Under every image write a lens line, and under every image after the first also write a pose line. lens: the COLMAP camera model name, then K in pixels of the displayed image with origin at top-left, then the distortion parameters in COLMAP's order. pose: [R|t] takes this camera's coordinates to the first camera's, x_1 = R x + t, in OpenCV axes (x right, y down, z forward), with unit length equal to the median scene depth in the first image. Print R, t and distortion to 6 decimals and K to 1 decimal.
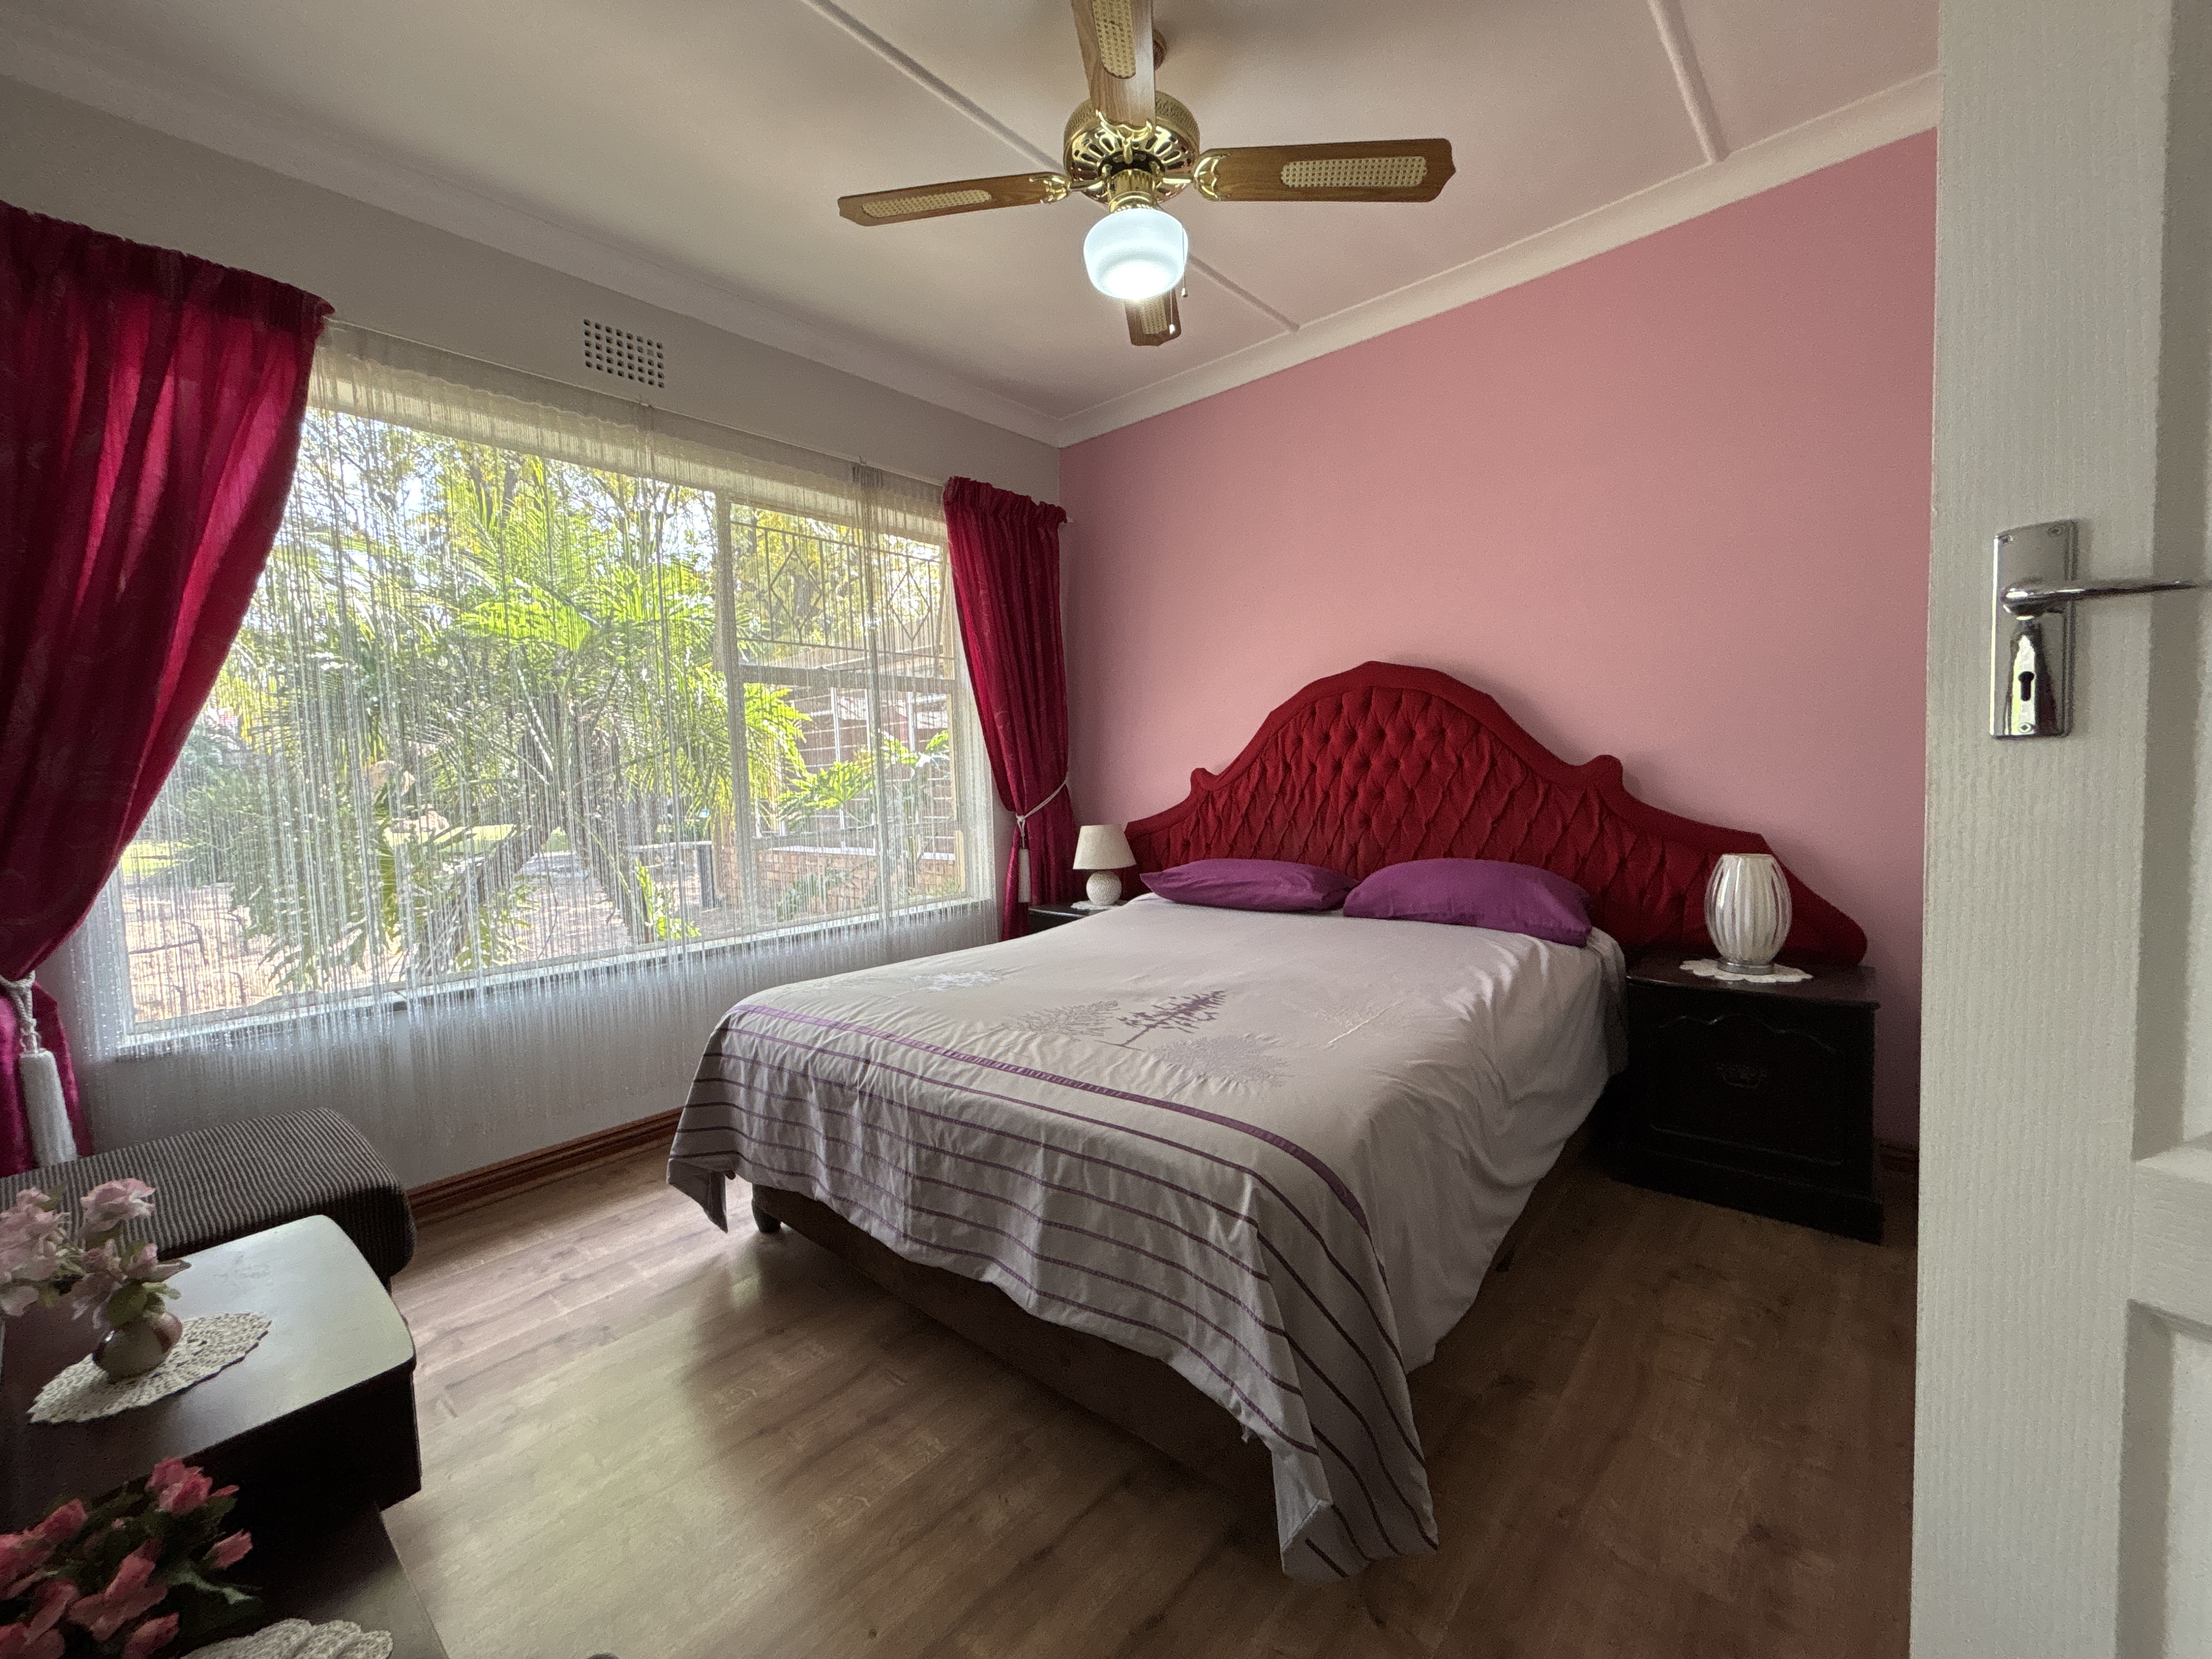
lens RADIAL K [[889.6, 0, 1105.2], [0, 889.6, 826.9], [0, 0, 1]] dist [0.000309, -0.001684]
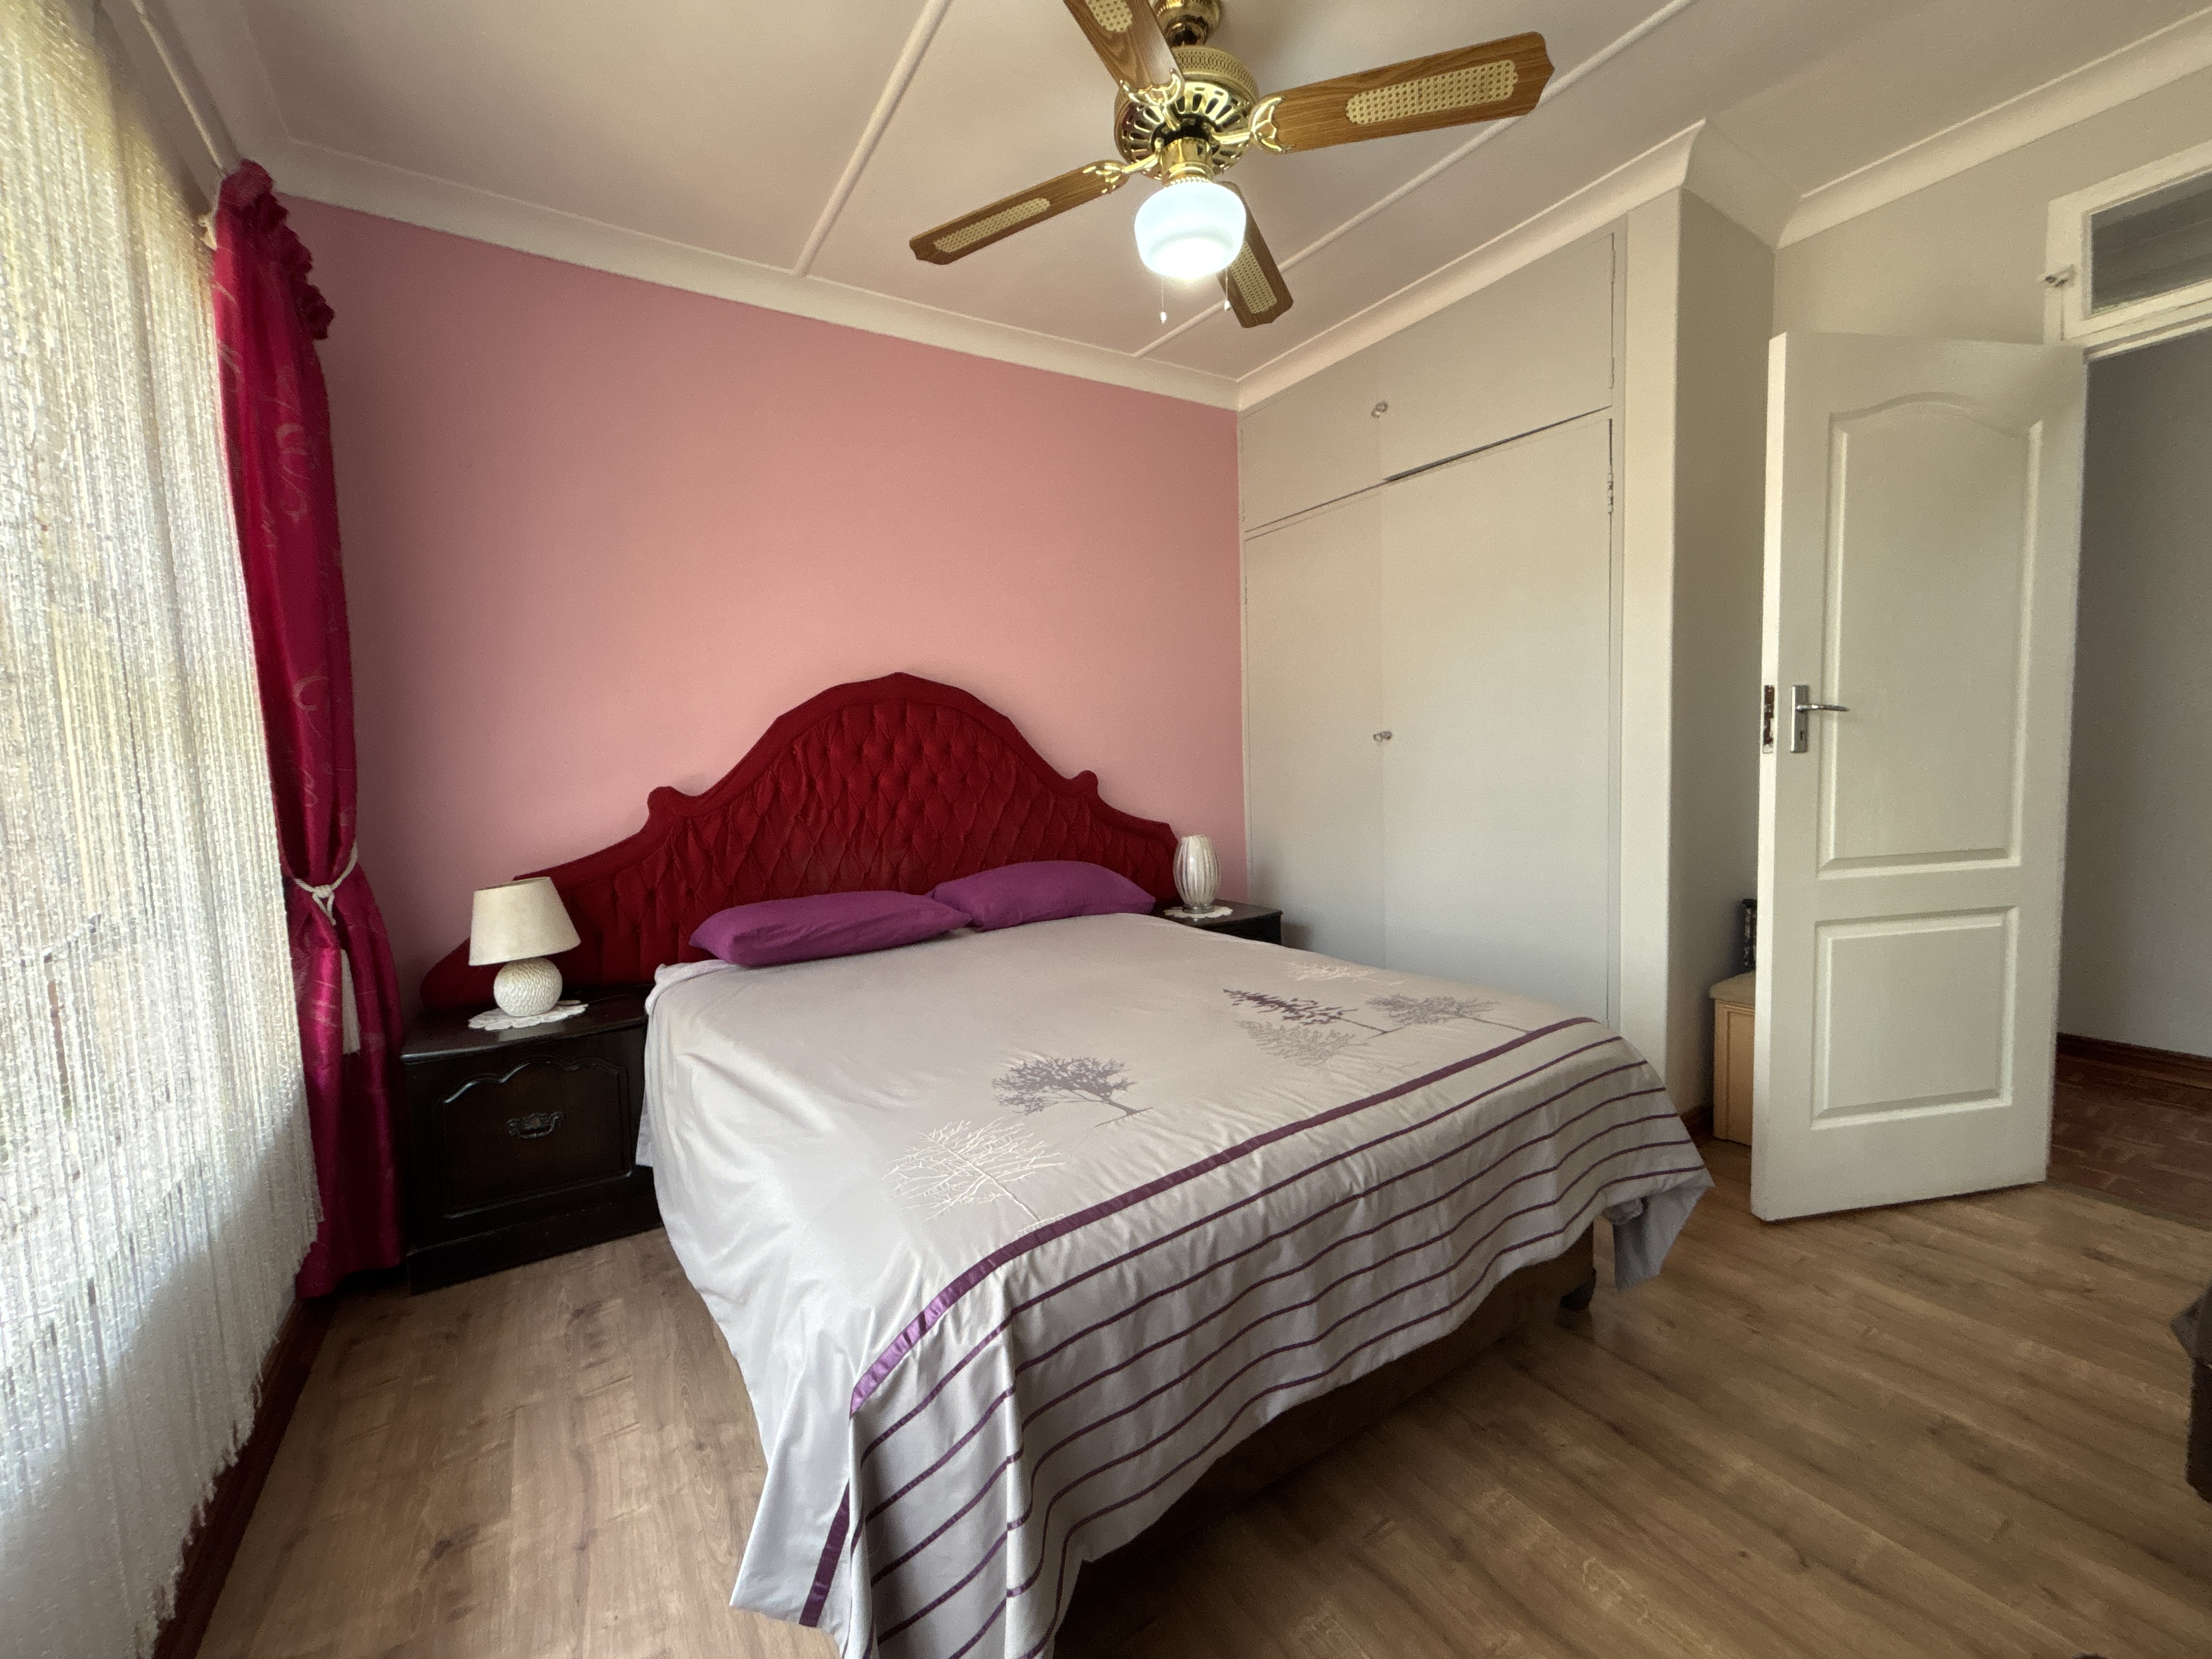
lens RADIAL K [[889.6, 0, 1099.5], [0, 889.6, 827.9], [0, 0, 1]] dist [0.000309, -0.001684]
pose [[0.284232, -0.051541, 0.957369, -0.665398], [0.083425, 0.996096, 0.028858, -0.033931], [-0.955119, 0.071666, 0.287422, 0.619128]]
